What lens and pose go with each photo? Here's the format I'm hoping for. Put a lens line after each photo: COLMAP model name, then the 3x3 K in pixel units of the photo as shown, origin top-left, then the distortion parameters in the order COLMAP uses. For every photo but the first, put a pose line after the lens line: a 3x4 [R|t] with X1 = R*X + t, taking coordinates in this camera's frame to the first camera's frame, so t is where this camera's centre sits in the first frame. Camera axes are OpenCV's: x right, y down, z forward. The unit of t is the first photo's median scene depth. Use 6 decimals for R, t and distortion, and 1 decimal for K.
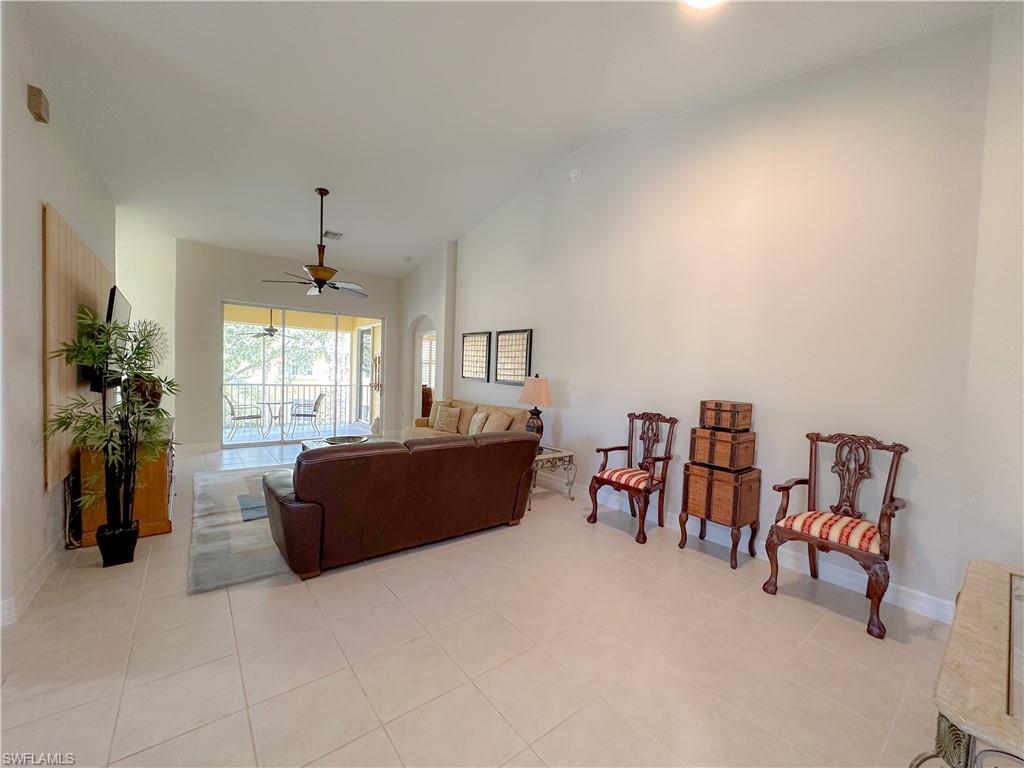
lens RADIAL K [[408.8, 0, 514.1], [0, 408.8, 389.9], [0, 0, 1]] dist [-0.002578, 0.000975]
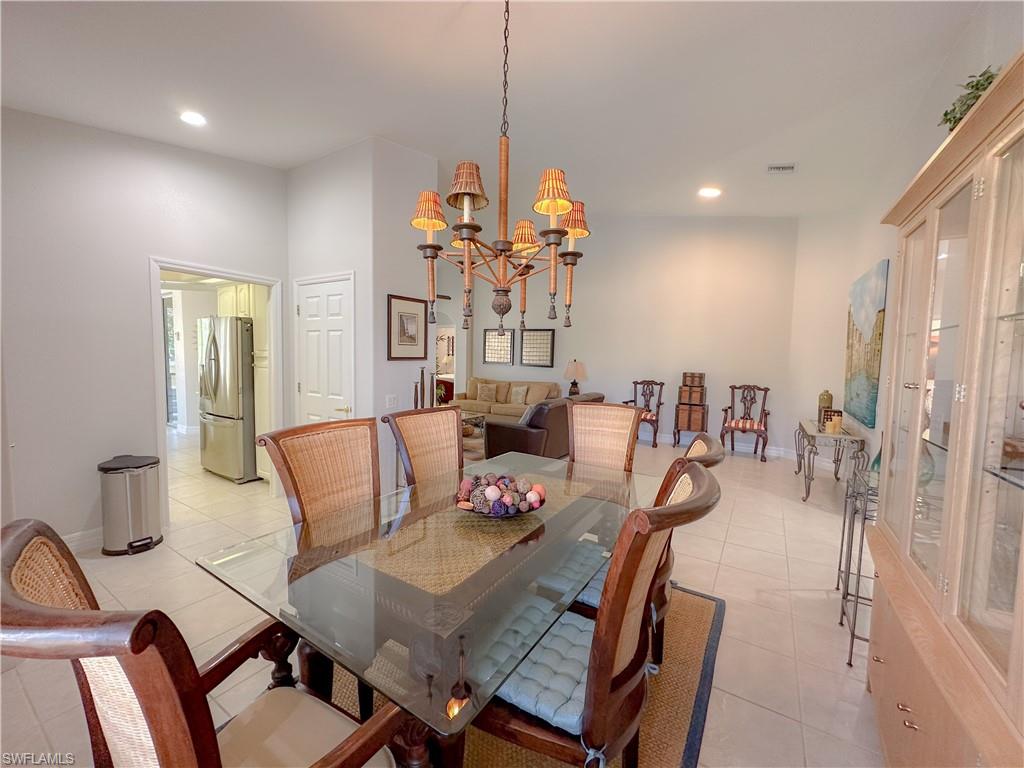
lens RADIAL K [[408.8, 0, 509.5], [0, 408.8, 389.3], [0, 0, 1]] dist [-0.002578, 0.000975]
pose [[0.947954, -0.052828, 0.313994, -0.580266], [0.034476, 0.997372, 0.063718, -0.028655], [-0.316535, -0.049577, 0.947284, -0.371116]]
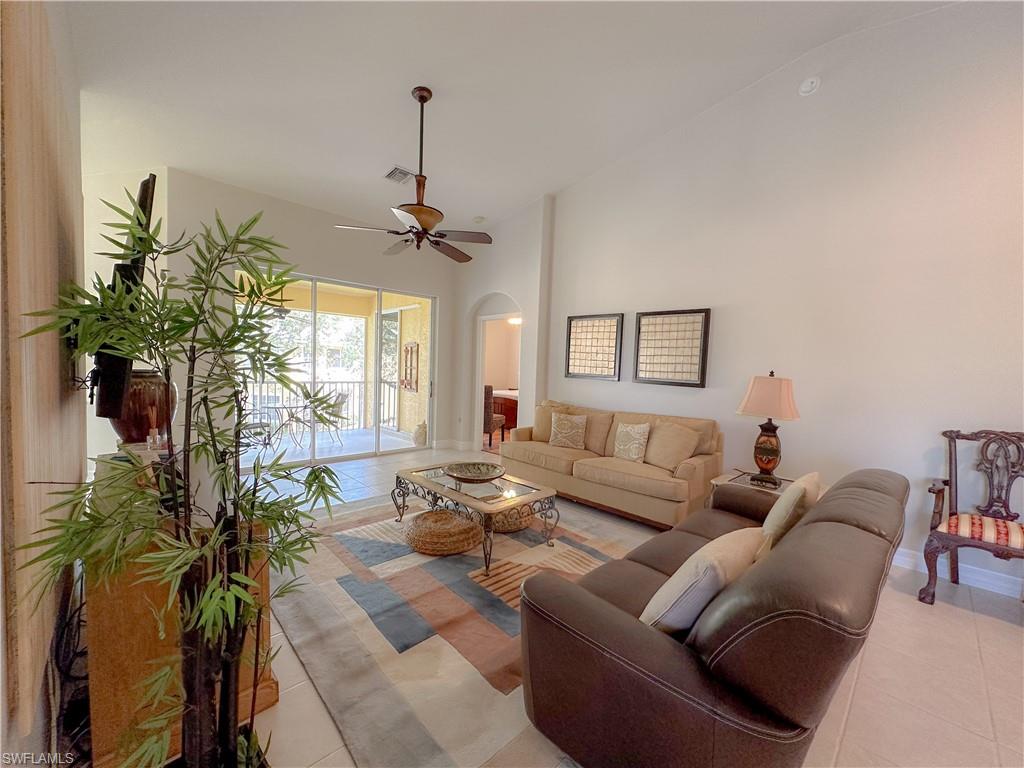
lens RADIAL K [[408.8, 0, 519.7], [0, 408.8, 384.9], [0, 0, 1]] dist [-0.002578, 0.000975]
pose [[0.993607, -0.019585, 0.111182, -0.367964], [0.017381, 0.999633, 0.020758, -0.033067], [-0.111548, -0.018692, 0.993583, 0.300918]]
